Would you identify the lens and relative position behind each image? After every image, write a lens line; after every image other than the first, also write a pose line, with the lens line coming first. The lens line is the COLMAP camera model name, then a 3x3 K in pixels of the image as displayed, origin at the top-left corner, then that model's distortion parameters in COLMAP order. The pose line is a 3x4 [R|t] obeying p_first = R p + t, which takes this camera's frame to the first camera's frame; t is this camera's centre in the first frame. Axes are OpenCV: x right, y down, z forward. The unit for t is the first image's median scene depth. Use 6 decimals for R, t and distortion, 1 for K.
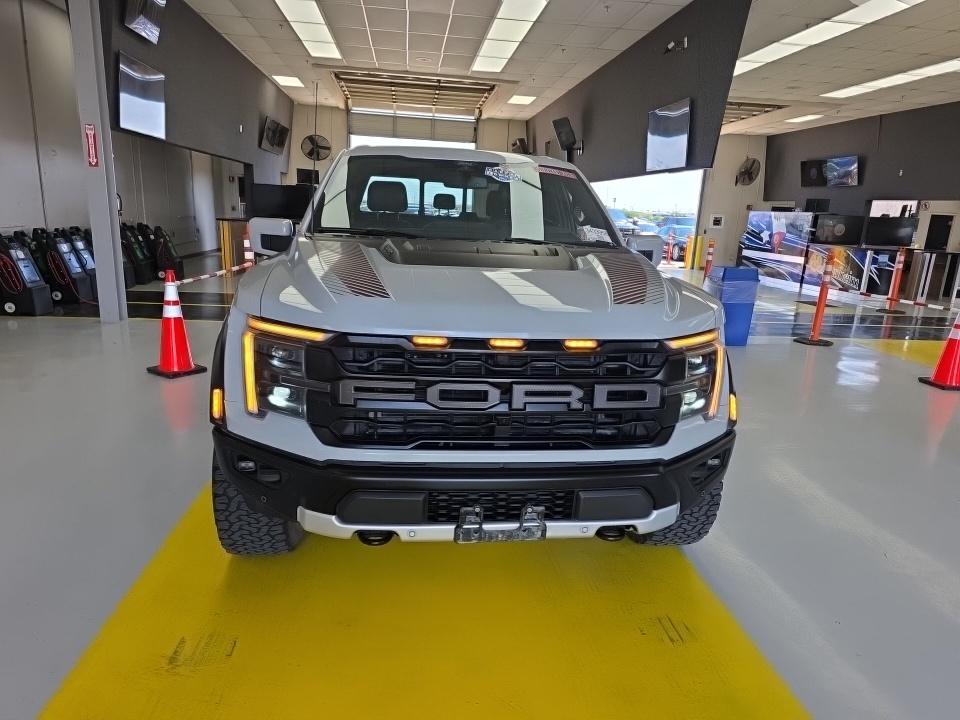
lens RADIAL K [[641.3, 0, 484.4], [0, 641.3, 375.6], [0, 0, 1]] dist [0.051012, -0.047014]
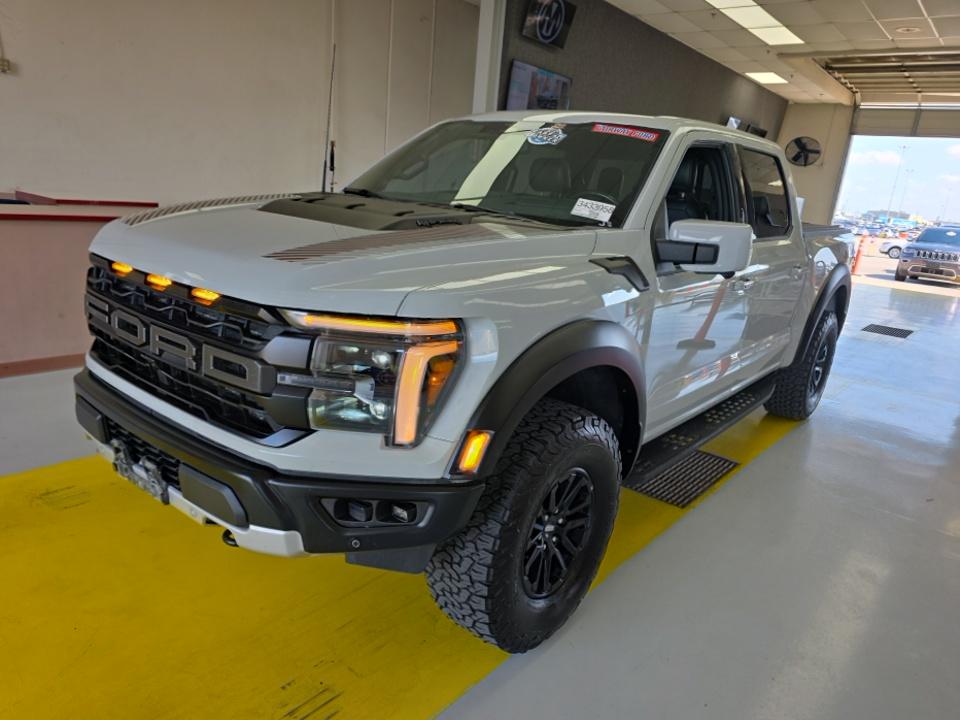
lens RADIAL K [[675.9, 0, 480.0], [0, 675.9, 360.0], [0, 0, 1]] dist [0.045523, -0.000427]
pose [[0.708641, 0.201162, -0.676285, 0.257663], [-0.239232, 0.970222, 0.037915, -0.021347], [0.663773, 0.134921, 0.735664, 0.147836]]
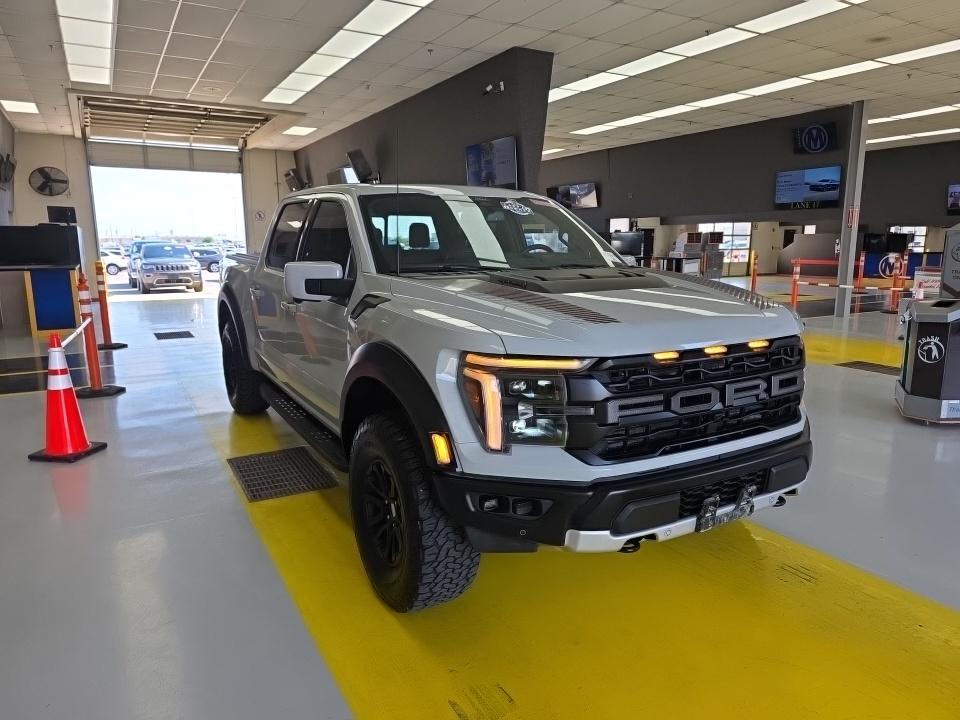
lens RADIAL K [[648.2, 0, 480.0], [0, 648.2, 360.0], [0, 0, 1]] dist [0.045675, -0.035878]
pose [[0.919842, -0.120251, 0.373403, -0.197848], [0.143833, 0.988953, -0.035837, -0.012909], [-0.364969, 0.086672, 0.926977, 0.015283]]
